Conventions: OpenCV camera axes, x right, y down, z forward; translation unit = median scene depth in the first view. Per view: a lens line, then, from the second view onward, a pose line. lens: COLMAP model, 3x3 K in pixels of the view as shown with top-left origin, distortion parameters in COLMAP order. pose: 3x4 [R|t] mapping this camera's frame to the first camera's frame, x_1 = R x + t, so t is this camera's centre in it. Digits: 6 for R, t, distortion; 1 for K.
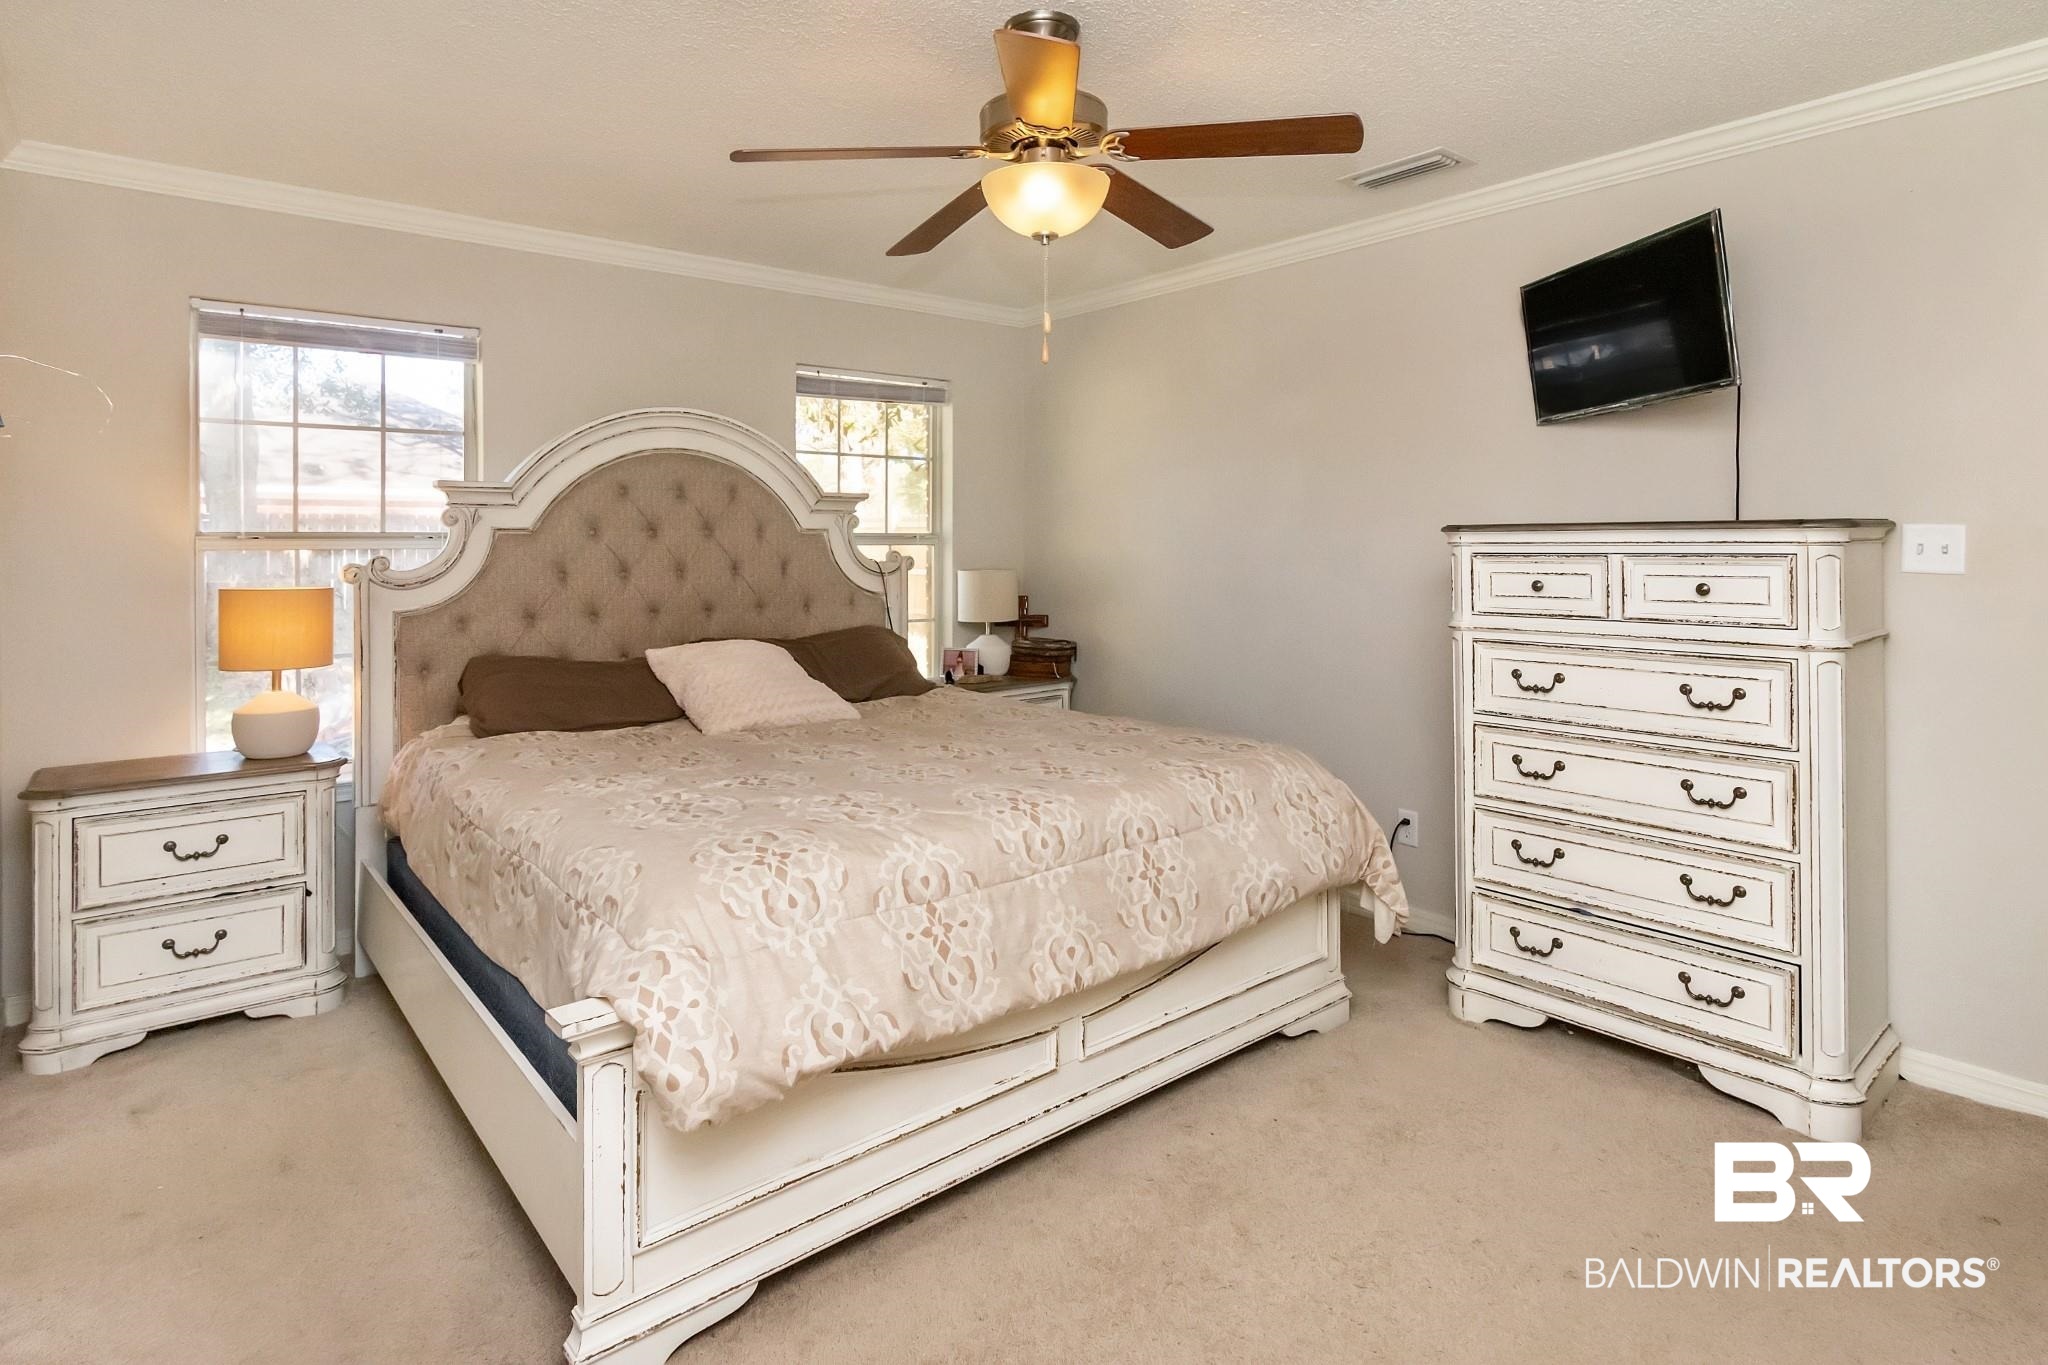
lens RADIAL K [[1060.0, 0, 1023.4], [0, 1060.0, 737.7], [0, 0, 1]] dist [0.001266, -0.000146]
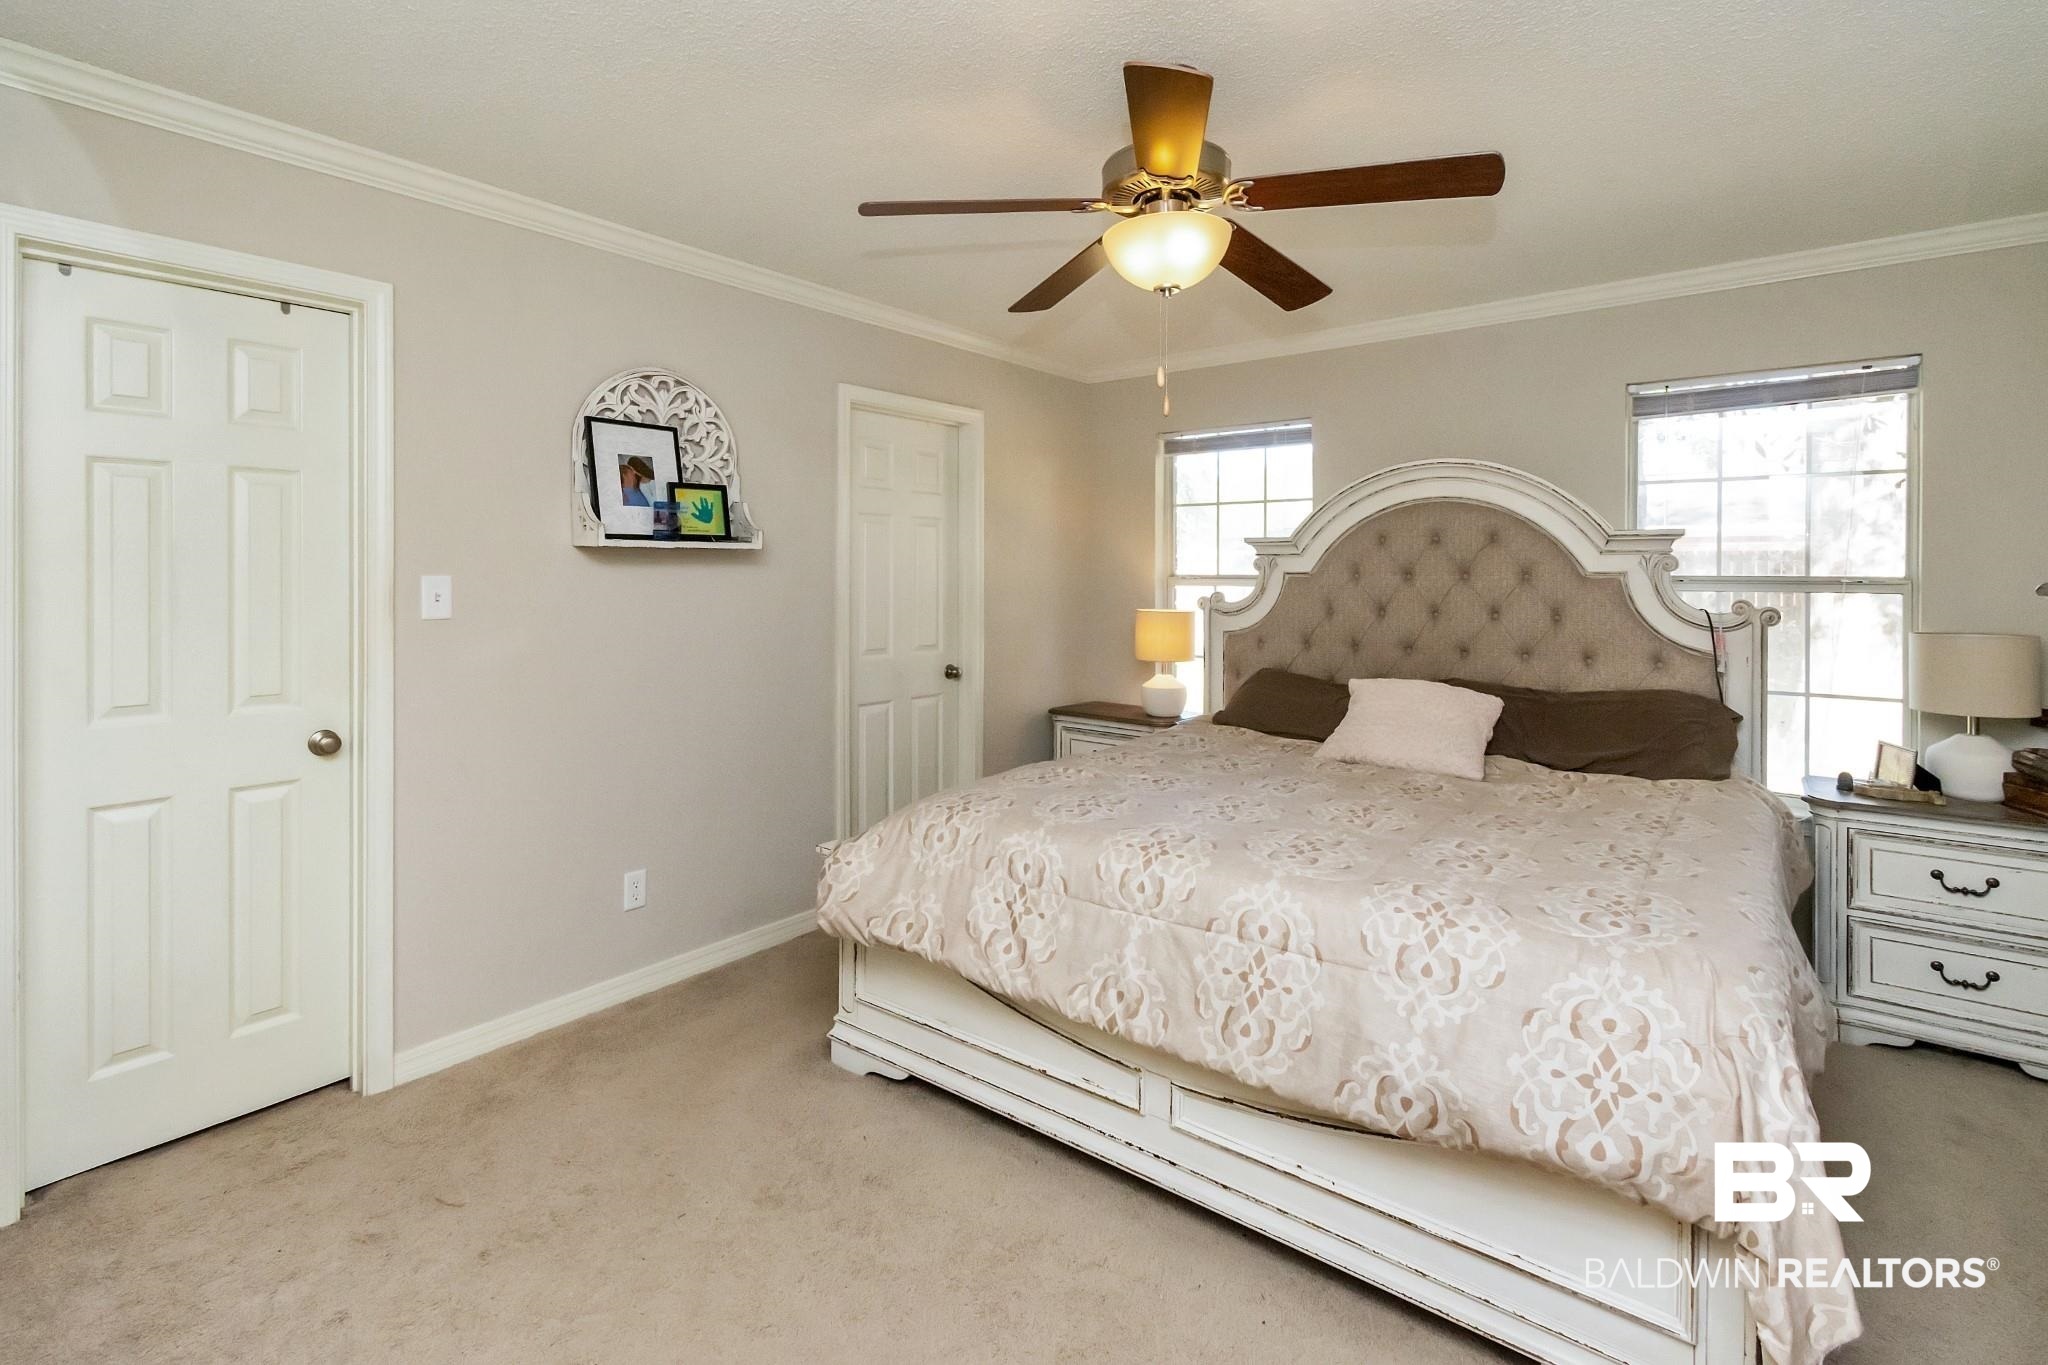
lens RADIAL K [[952.5, 0, 1041.2], [0, 952.5, 747.6], [0, 0, 1]] dist [0.002864, 0.000729]
pose [[0.207090, 0.182199, -0.961206, 0.613841], [-0.182700, 0.972423, 0.144963, -0.105450], [0.961111, 0.145592, 0.234667, 0.478701]]
